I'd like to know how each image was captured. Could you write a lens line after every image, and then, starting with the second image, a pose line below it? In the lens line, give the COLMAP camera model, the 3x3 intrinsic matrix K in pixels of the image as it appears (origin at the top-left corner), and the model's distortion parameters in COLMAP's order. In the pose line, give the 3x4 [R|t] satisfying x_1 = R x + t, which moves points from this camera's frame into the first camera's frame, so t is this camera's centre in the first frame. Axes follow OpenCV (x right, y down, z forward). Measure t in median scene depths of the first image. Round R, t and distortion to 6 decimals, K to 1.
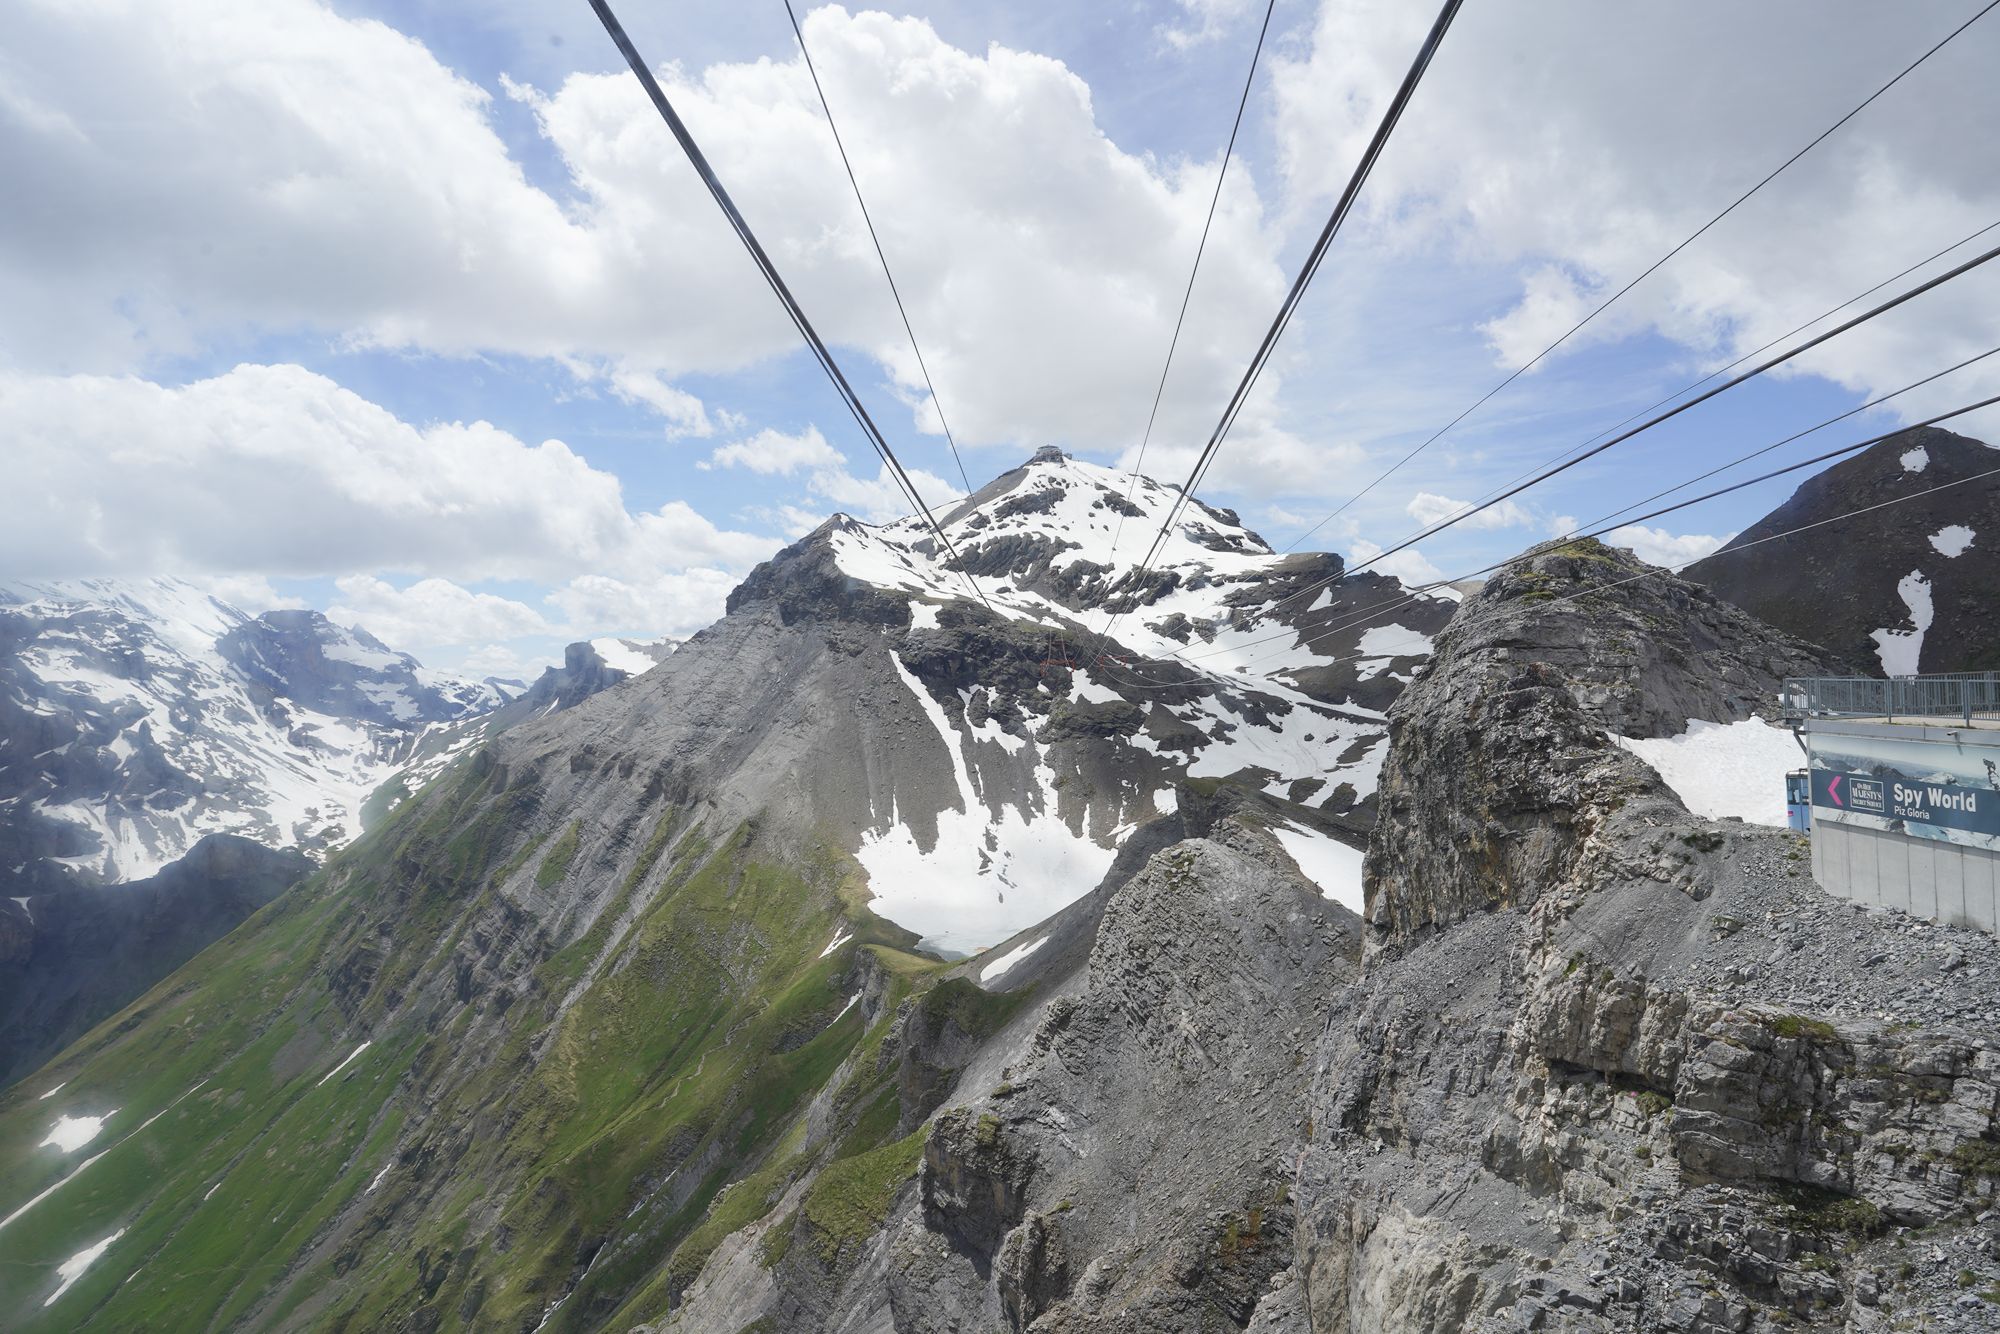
lens RADIAL K [[853.9, 0, 1126.3], [0, 853.9, 666.0], [0, 0, 1]] dist [-0.003466, 0.003182]
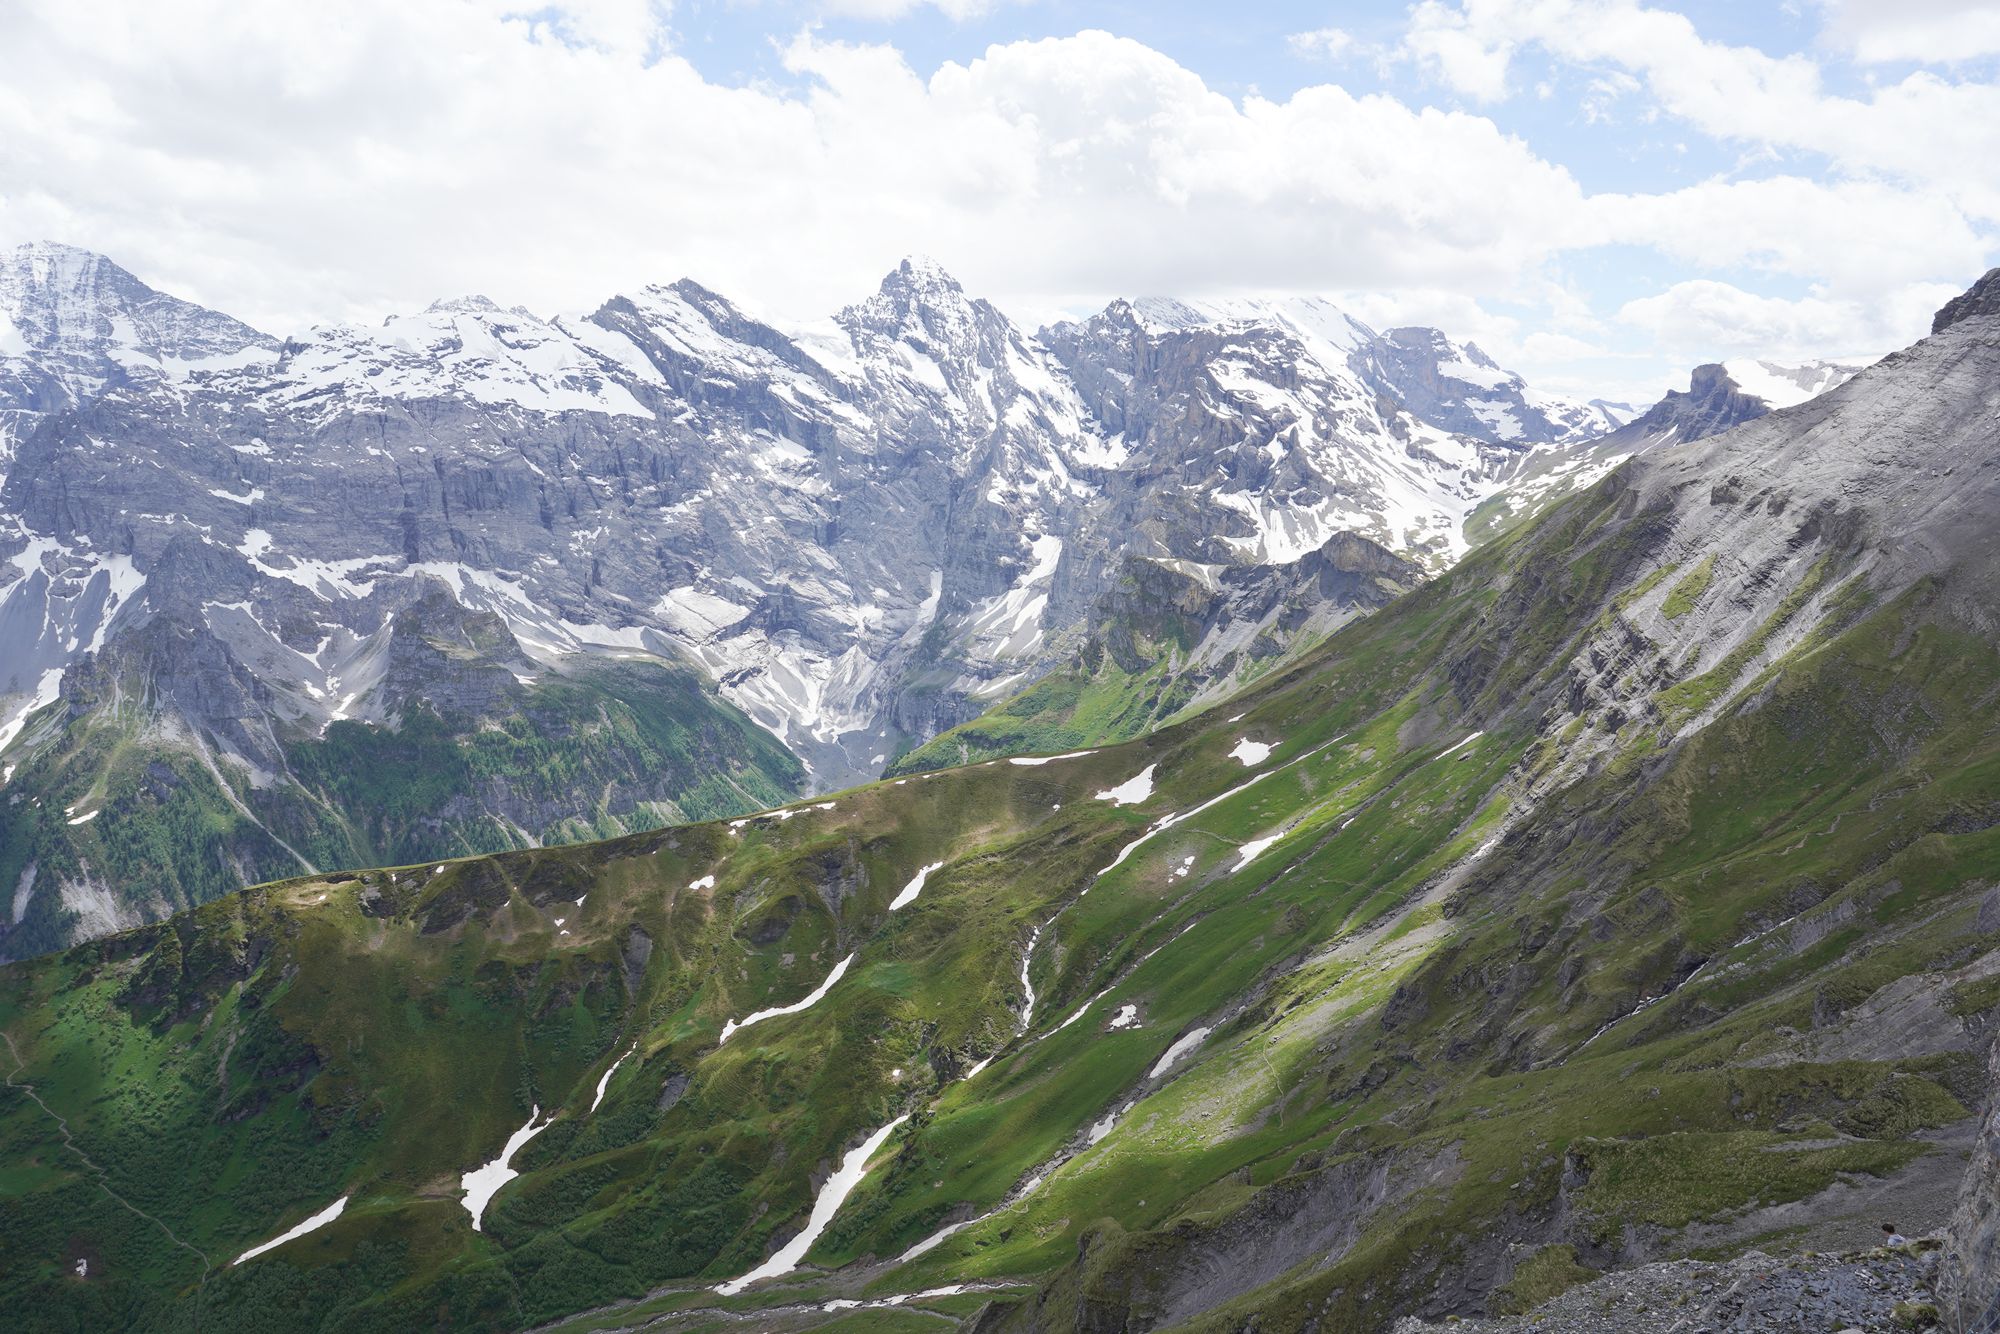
lens RADIAL K [[1322.6, 0, 989.8], [0, 1322.6, 668.3], [0, 0, 1]] dist [-0.017356, 0.022792]
pose [[0.711655, 0.174153, -0.680601, -0.176000], [-0.032090, 0.975834, 0.216144, 0.010322], [0.701796, -0.131979, 0.700046, -0.583923]]
